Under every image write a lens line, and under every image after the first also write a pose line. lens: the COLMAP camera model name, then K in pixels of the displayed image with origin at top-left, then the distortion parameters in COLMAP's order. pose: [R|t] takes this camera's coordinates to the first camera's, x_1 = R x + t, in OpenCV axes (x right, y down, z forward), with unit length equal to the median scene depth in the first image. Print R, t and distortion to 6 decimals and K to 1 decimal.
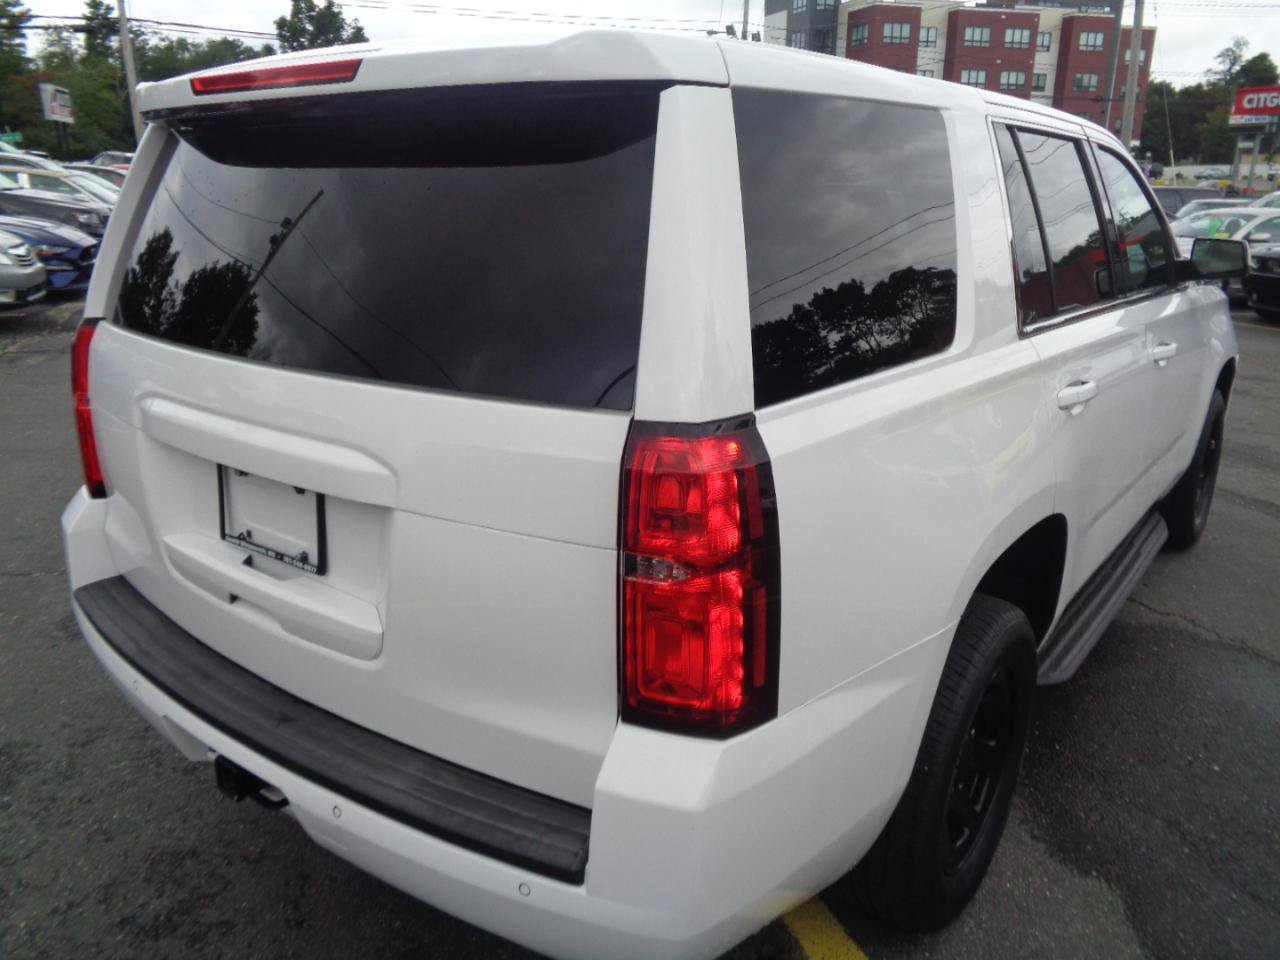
lens RADIAL K [[953.0, 0, 641.9], [0, 953.0, 473.2], [0, 0, 1]] dist [0.009399, -0.002247]
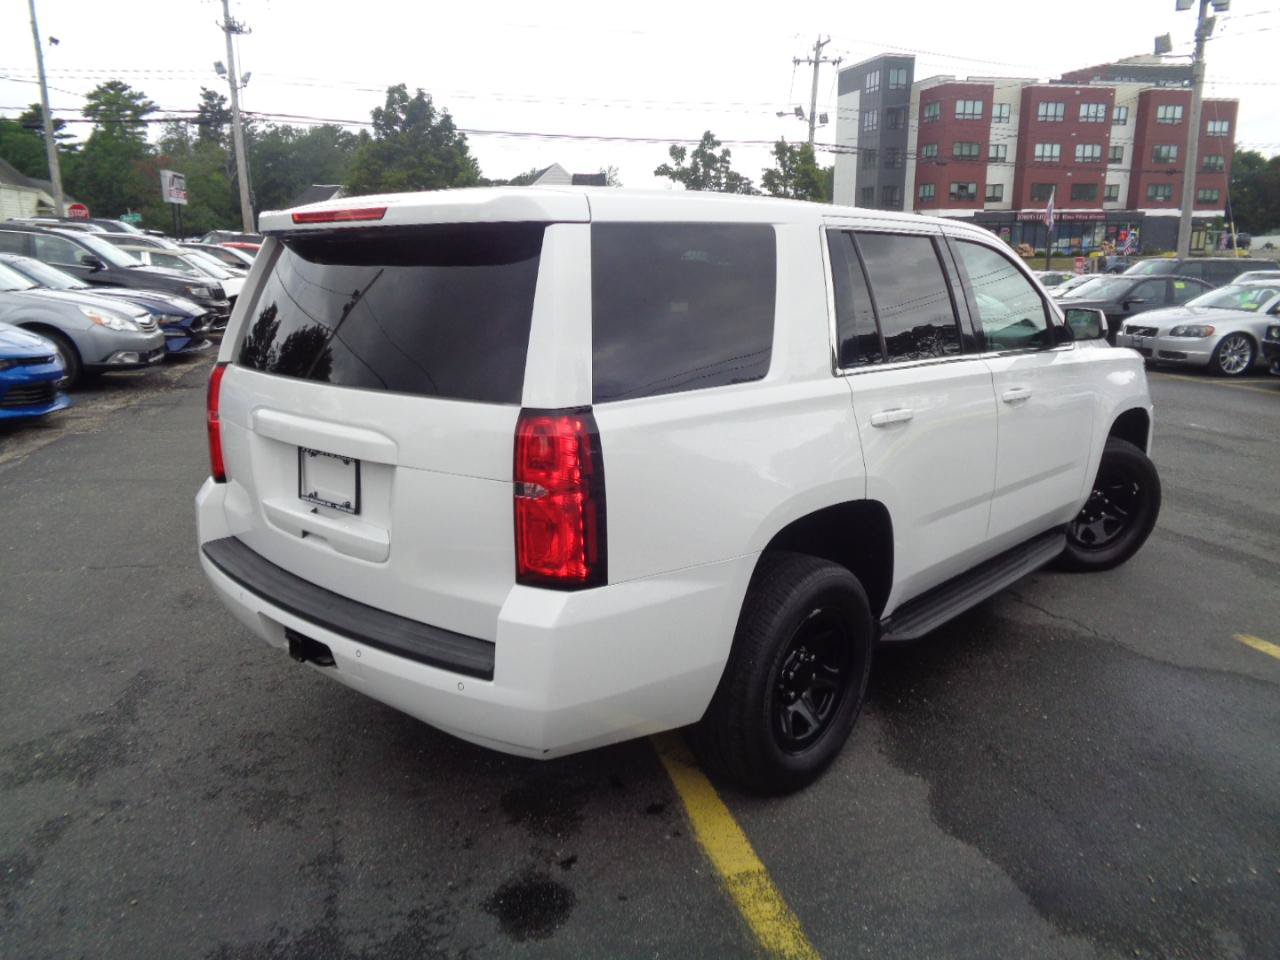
lens RADIAL K [[953.0, 0, 640.6], [0, 953.0, 480.4], [0, 0, 1]] dist [0.009399, -0.002247]
pose [[0.996792, 0.014440, -0.078727, 0.118561], [-0.019419, 0.997834, -0.062849, 0.062613], [0.077649, 0.064176, 0.994913, -0.253472]]
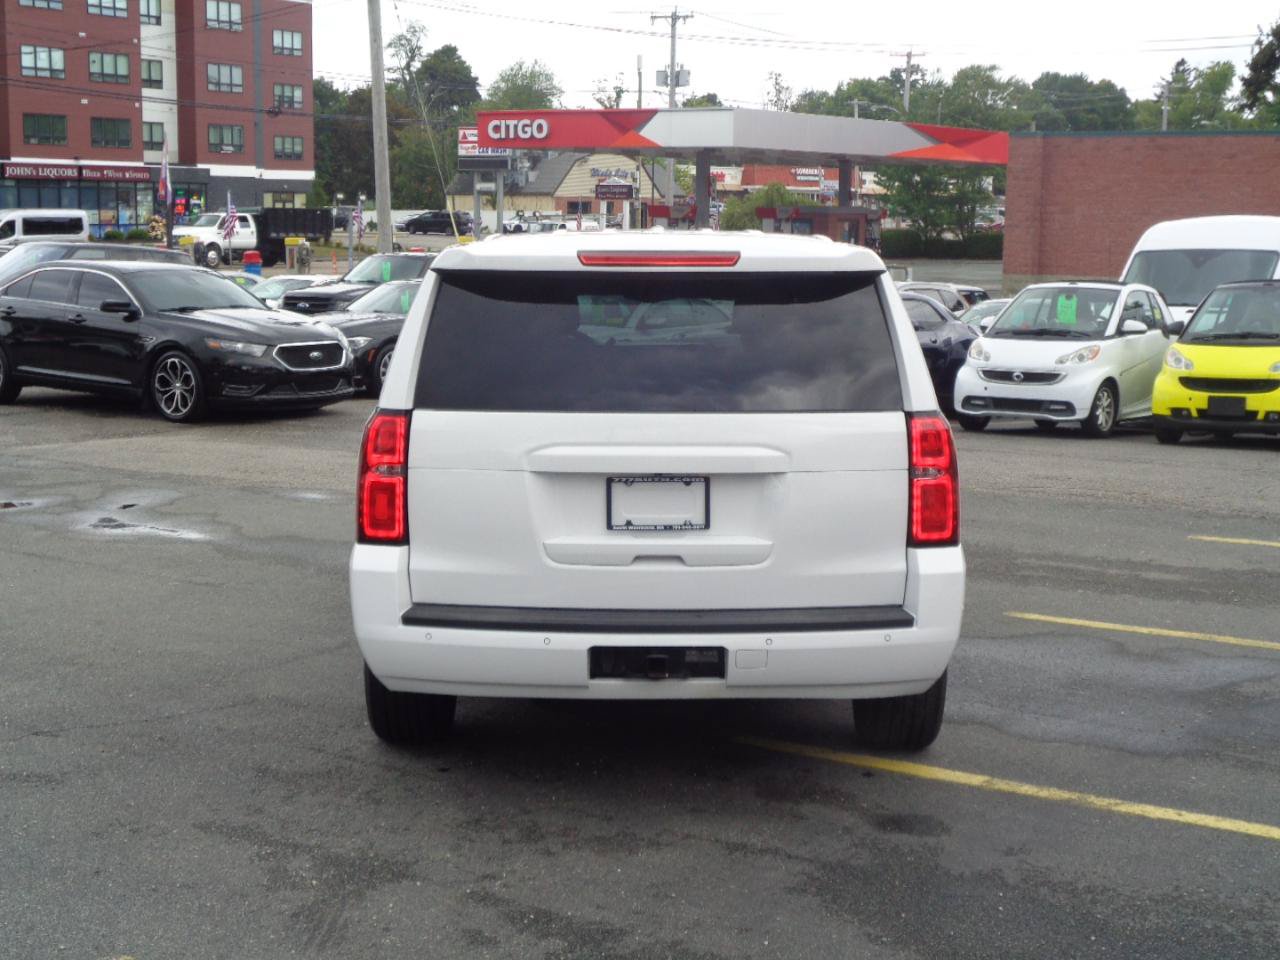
lens RADIAL K [[1817.6, 0, 651.5], [0, 1817.6, 482.2], [0, 0, 1]] dist [-0.000616, 0.000000]
pose [[0.793119, -0.079780, 0.603819, -1.088526], [0.174159, 0.979696, -0.099316, 0.150752], [-0.583636, 0.183930, 0.790910, -0.719341]]
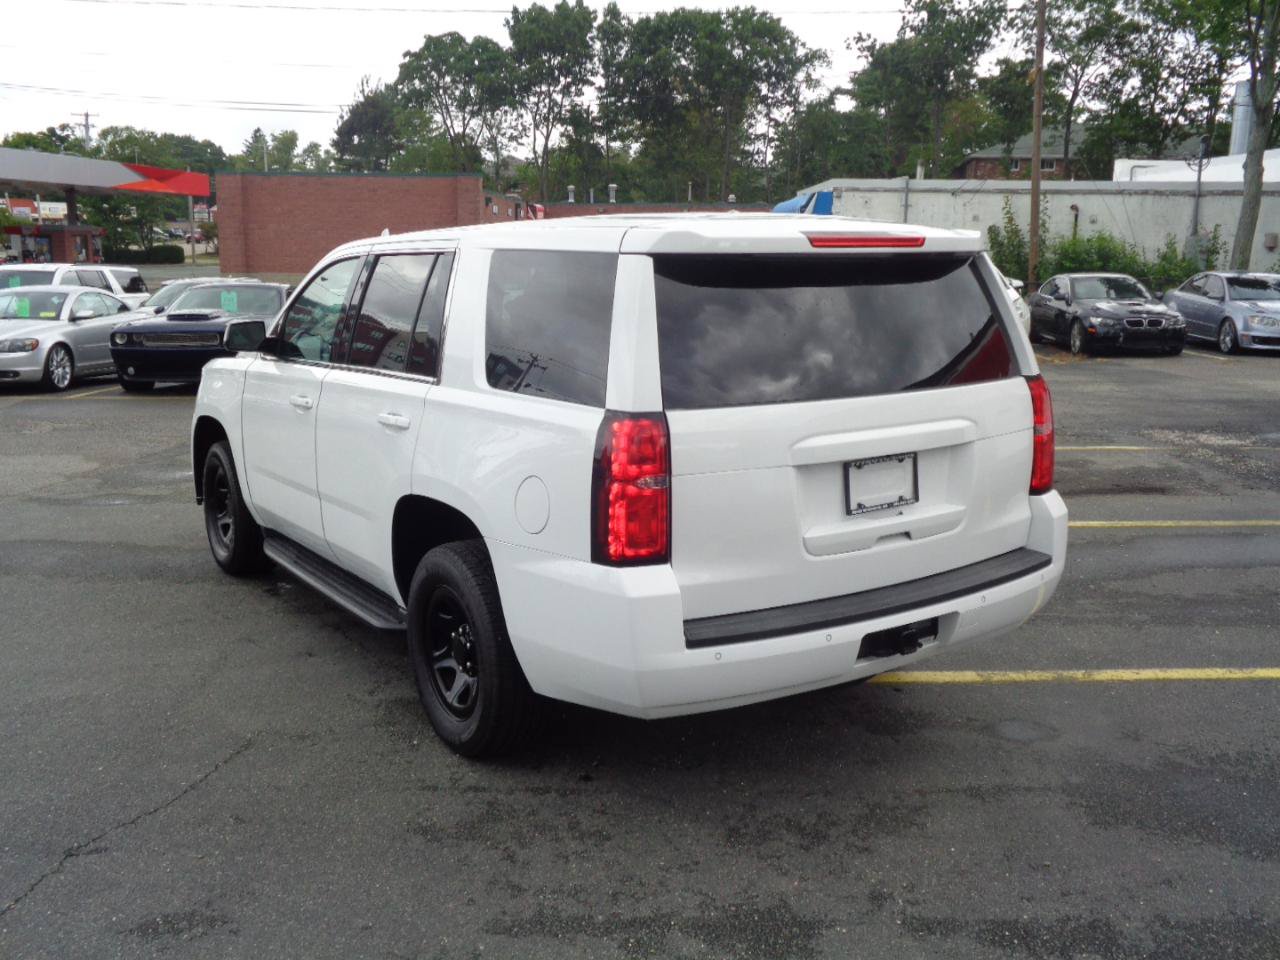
lens RADIAL K [[1181.0, 0, 635.3], [0, 1181.0, 482.4], [0, 0, 1]] dist [-0.017731, 0.000000]
pose [[0.327045, -0.188143, 0.926090, -1.164807], [0.279600, 0.955370, 0.095352, -0.132681], [-0.902699, 0.227750, 0.365054, 0.290573]]
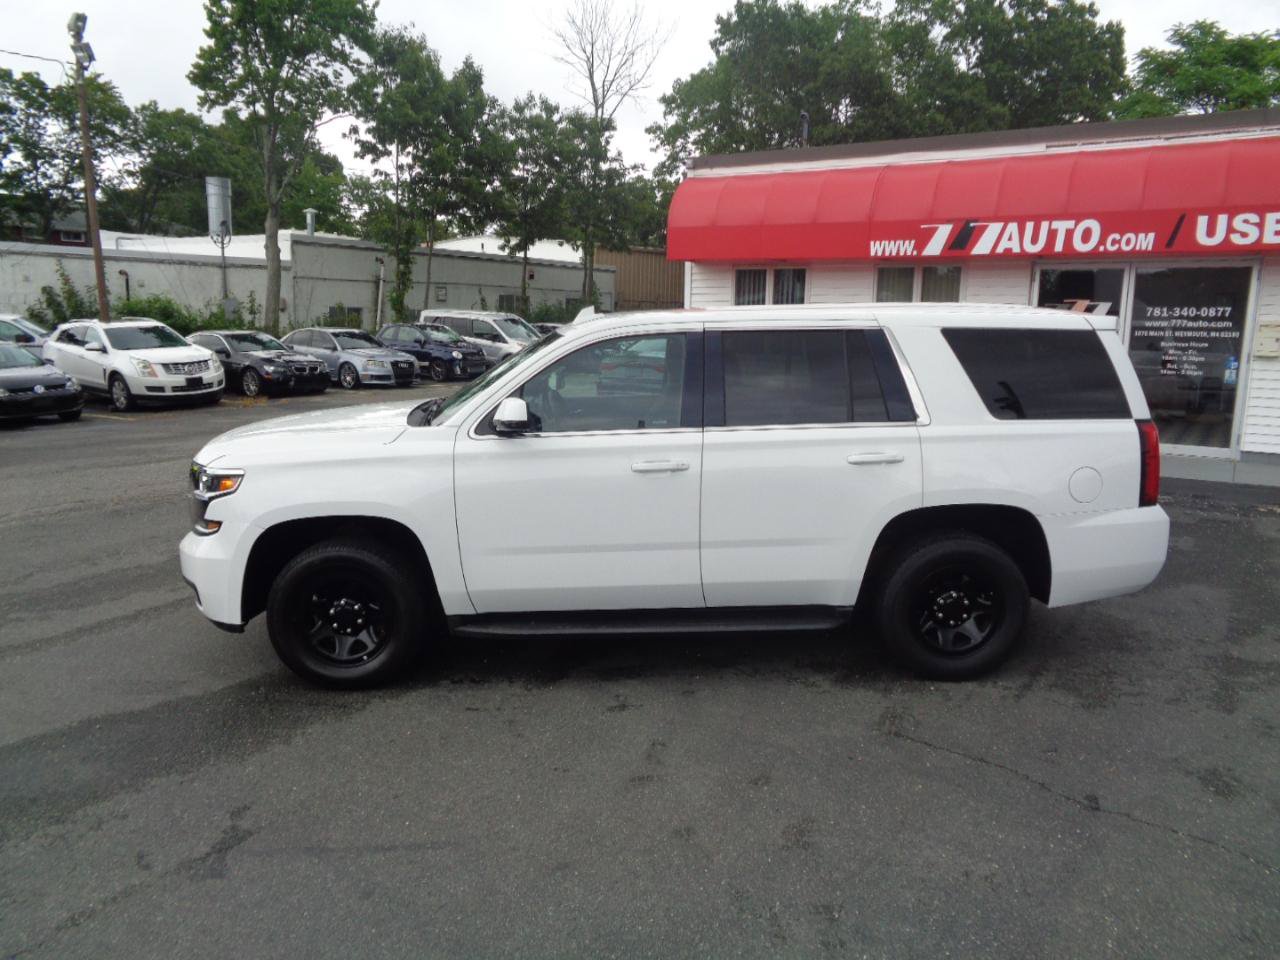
lens RADIAL K [[953.0, 0, 640.0], [0, 953.0, 485.6], [0, 0, 1]] dist [0.009399, -0.002247]
pose [[-0.624064, -0.149975, 0.766845, -0.910138], [0.218602, 0.908707, 0.355619, -0.622089], [-0.750172, 0.389563, -0.534306, 1.823736]]
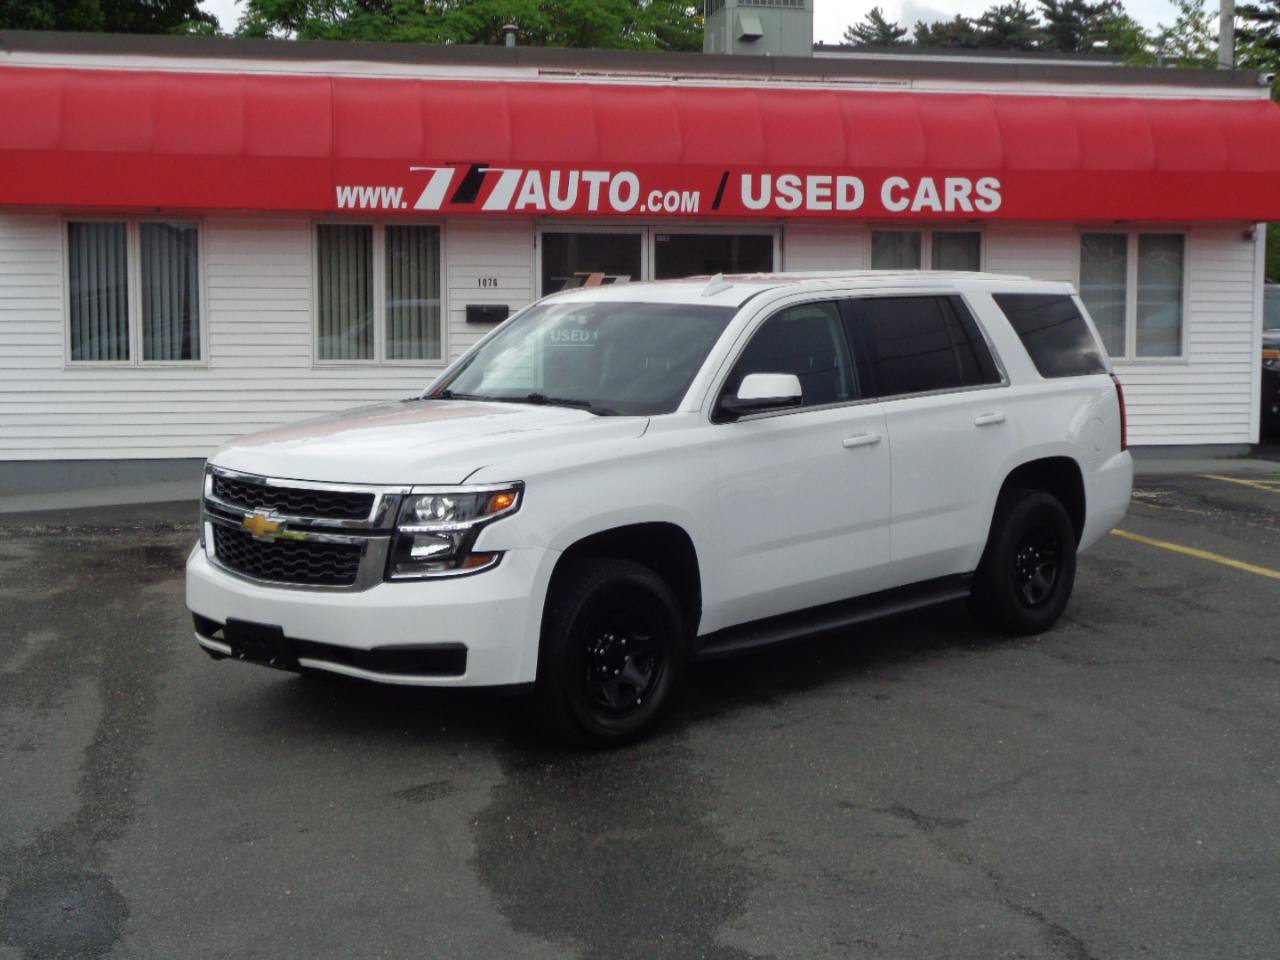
lens RADIAL K [[1817.6, 0, 654.0], [0, 1817.6, 447.2], [0, 0, 1]] dist [-0.000616, 0.000000]
pose [[-0.992762, -0.012961, 0.119398, 0.004368], [0.031893, 0.930012, 0.366143, -1.009827], [-0.115787, 0.367301, -0.922867, 3.204920]]
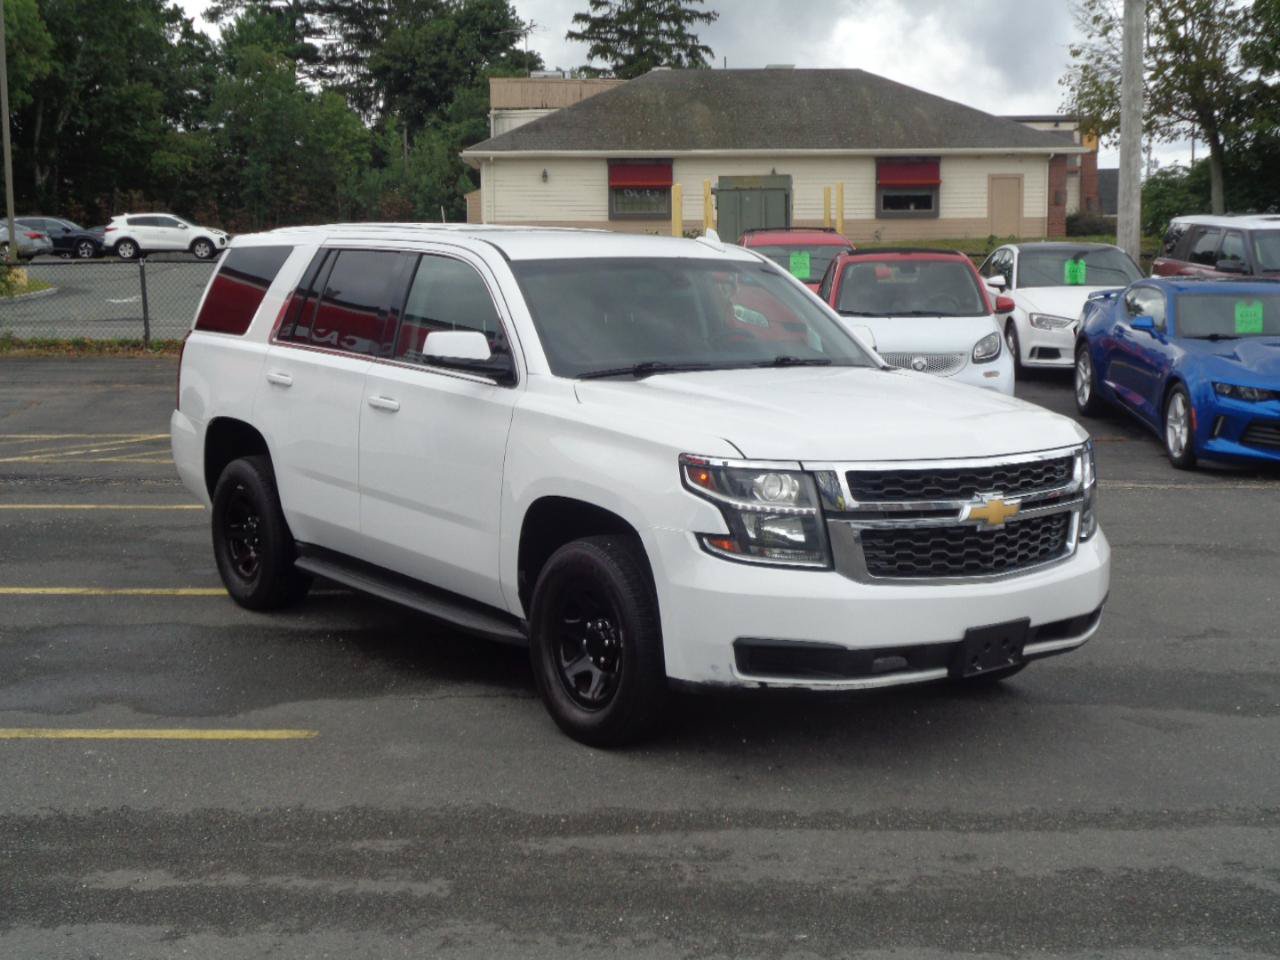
lens RADIAL K [[1817.6, 0, 650.6], [0, 1817.6, 488.6], [0, 0, 1]] dist [-0.000616, 0.000000]
pose [[-0.288186, 0.108319, -0.951428, 2.317017], [-0.289022, 0.937404, 0.194267, -0.497567], [0.912916, 0.330969, -0.238840, 1.616908]]
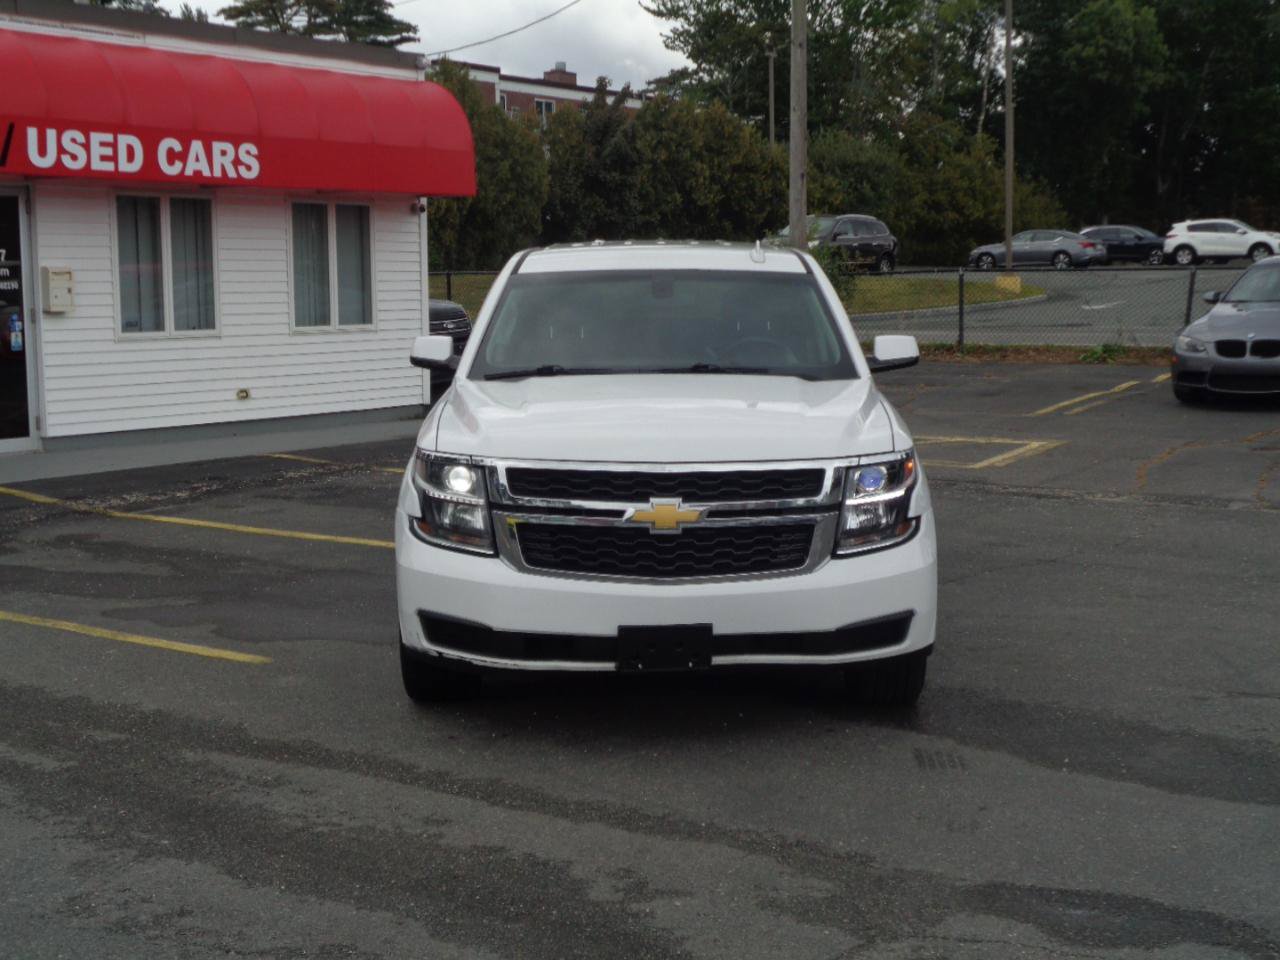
lens RADIAL K [[1817.6, 0, 641.8], [0, 1817.6, 474.3], [0, 0, 1]] dist [-0.000616, 0.000000]
pose [[-0.798470, 0.064897, -0.598526, 1.684338], [-0.176458, 0.925282, 0.335732, -0.854077], [0.575593, 0.373687, -0.727358, 2.734852]]
